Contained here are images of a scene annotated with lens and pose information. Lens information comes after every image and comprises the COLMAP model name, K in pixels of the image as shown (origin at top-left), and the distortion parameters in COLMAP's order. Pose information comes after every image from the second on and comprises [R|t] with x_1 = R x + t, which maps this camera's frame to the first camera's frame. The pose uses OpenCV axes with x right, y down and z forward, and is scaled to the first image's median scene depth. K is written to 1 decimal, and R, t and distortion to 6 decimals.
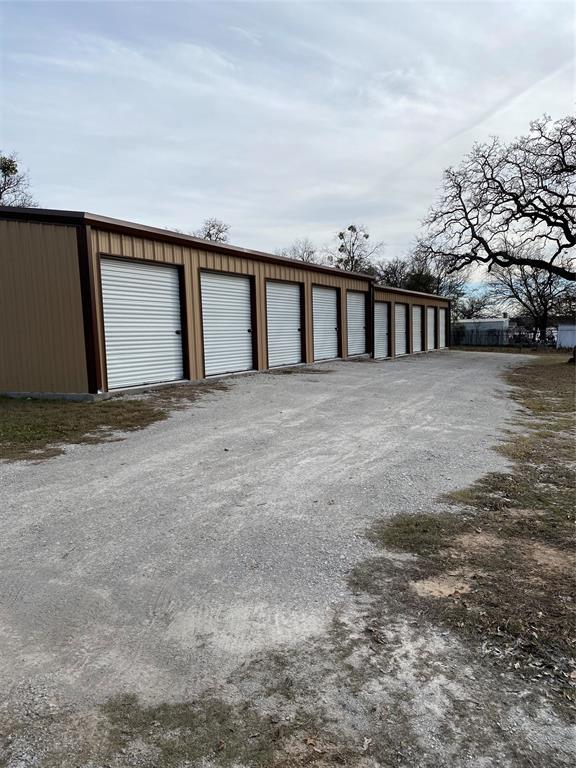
lens RADIAL K [[583.4, 0, 281.4], [0, 583.4, 392.4], [0, 0, 1]] dist [0.033587, -0.035856]
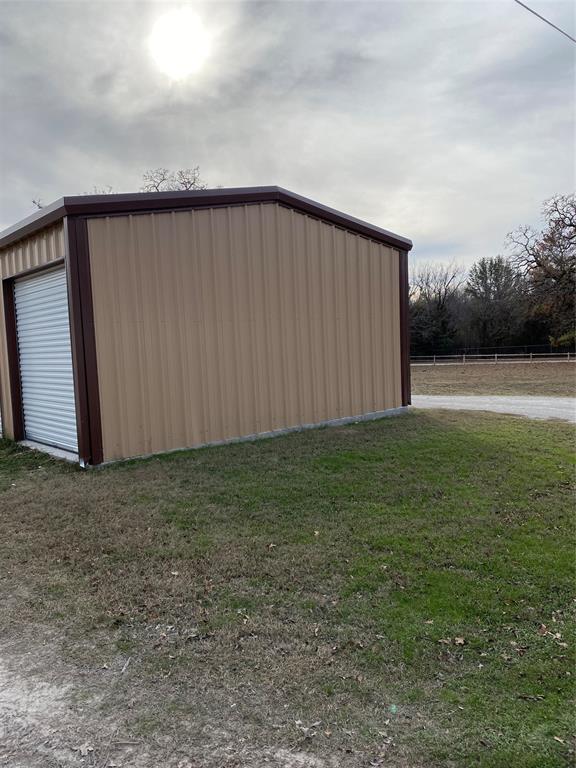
lens RADIAL K [[583.4, 0, 284.8], [0, 583.4, 389.6], [0, 0, 1]] dist [0.033587, -0.035856]
pose [[0.356002, -0.067671, 0.932032, -0.499621], [0.136344, 0.990463, 0.019835, -0.028673], [-0.924485, 0.120015, 0.361834, 0.292123]]
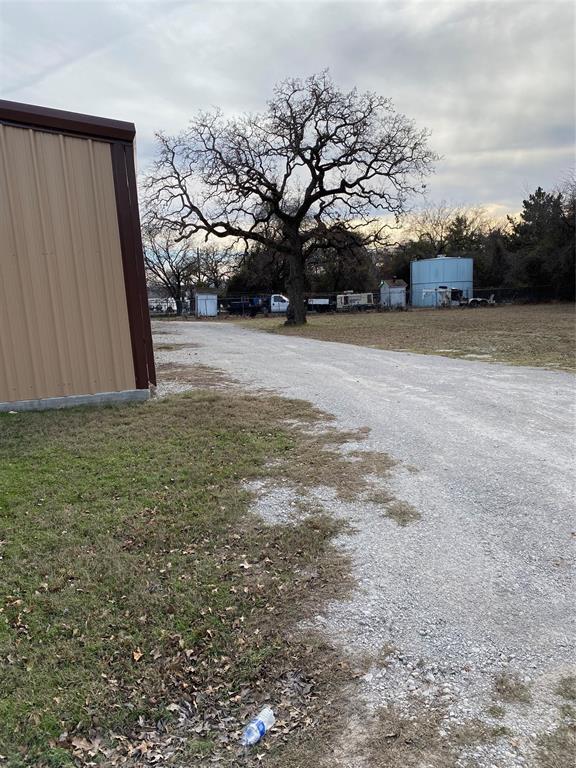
lens RADIAL K [[583.4, 0, 287.4], [0, 583.4, 387.6], [0, 0, 1]] dist [0.033587, -0.035856]
pose [[0.754412, -0.127300, 0.643939, -0.231494], [0.104228, 0.991800, 0.073959, -0.012101], [-0.648073, 0.011321, 0.761494, 0.126624]]
